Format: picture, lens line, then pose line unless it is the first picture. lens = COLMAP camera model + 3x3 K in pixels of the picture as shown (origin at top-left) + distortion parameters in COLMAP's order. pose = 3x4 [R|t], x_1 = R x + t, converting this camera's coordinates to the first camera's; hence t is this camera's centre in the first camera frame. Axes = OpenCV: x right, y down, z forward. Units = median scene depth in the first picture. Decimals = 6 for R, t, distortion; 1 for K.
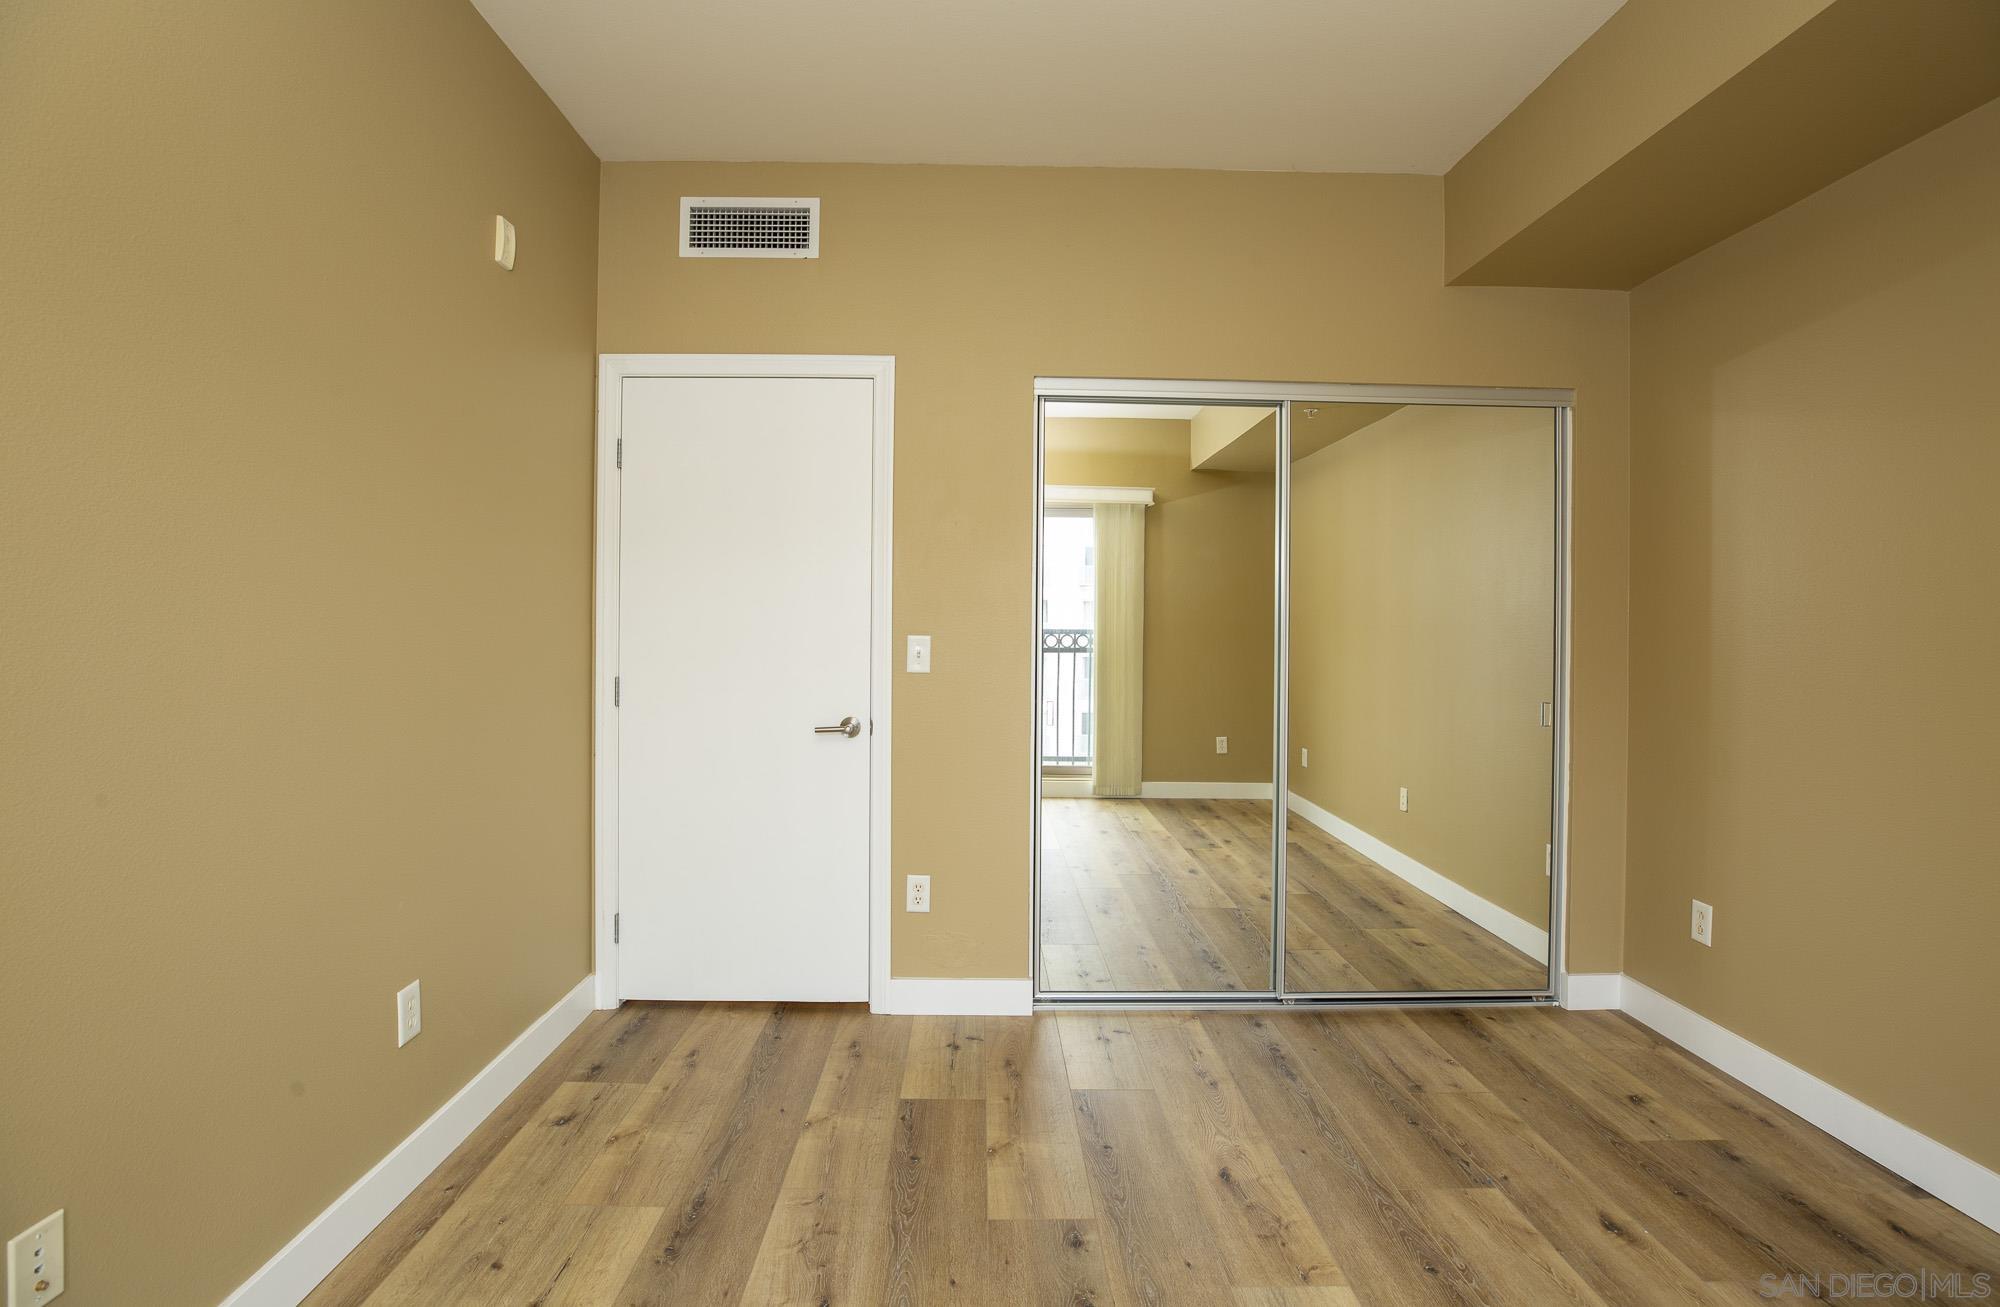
lens RADIAL K [[922.6, 0, 1000.0], [0, 922.6, 653.5], [0, 0, 1]] dist [-0.046358, 0.014115]
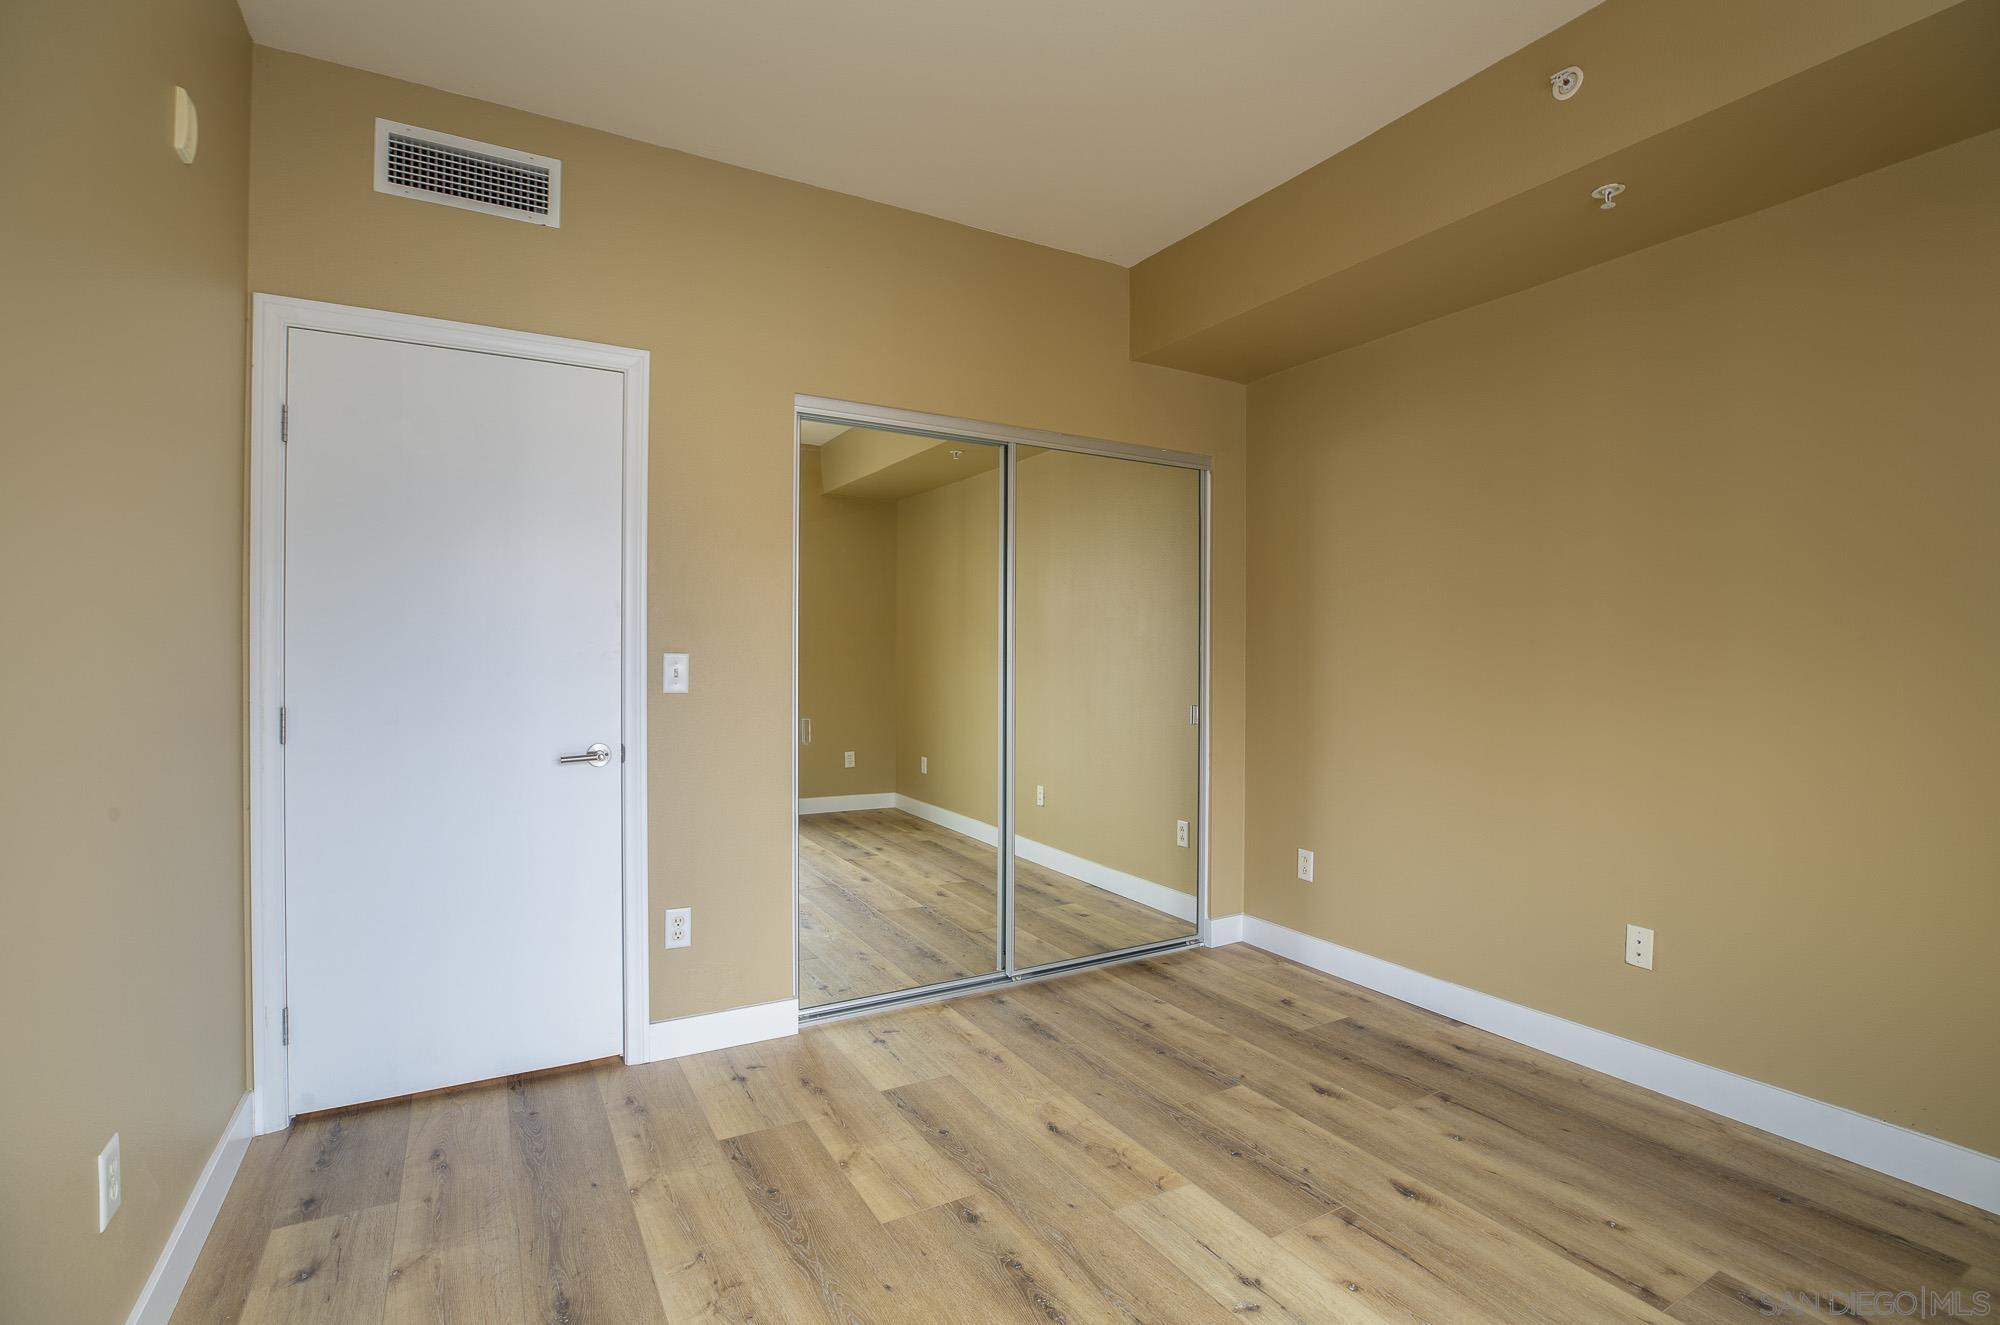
lens RADIAL K [[904.9, 0, 998.2], [0, 904.9, 678.3], [0, 0, 1]] dist [-0.045076, 0.012366]
pose [[0.877740, -0.016257, 0.478861, -0.253303], [0.014333, 0.999868, 0.007673, 0.003627], [-0.478923, 0.000129, 0.877857, 0.040923]]
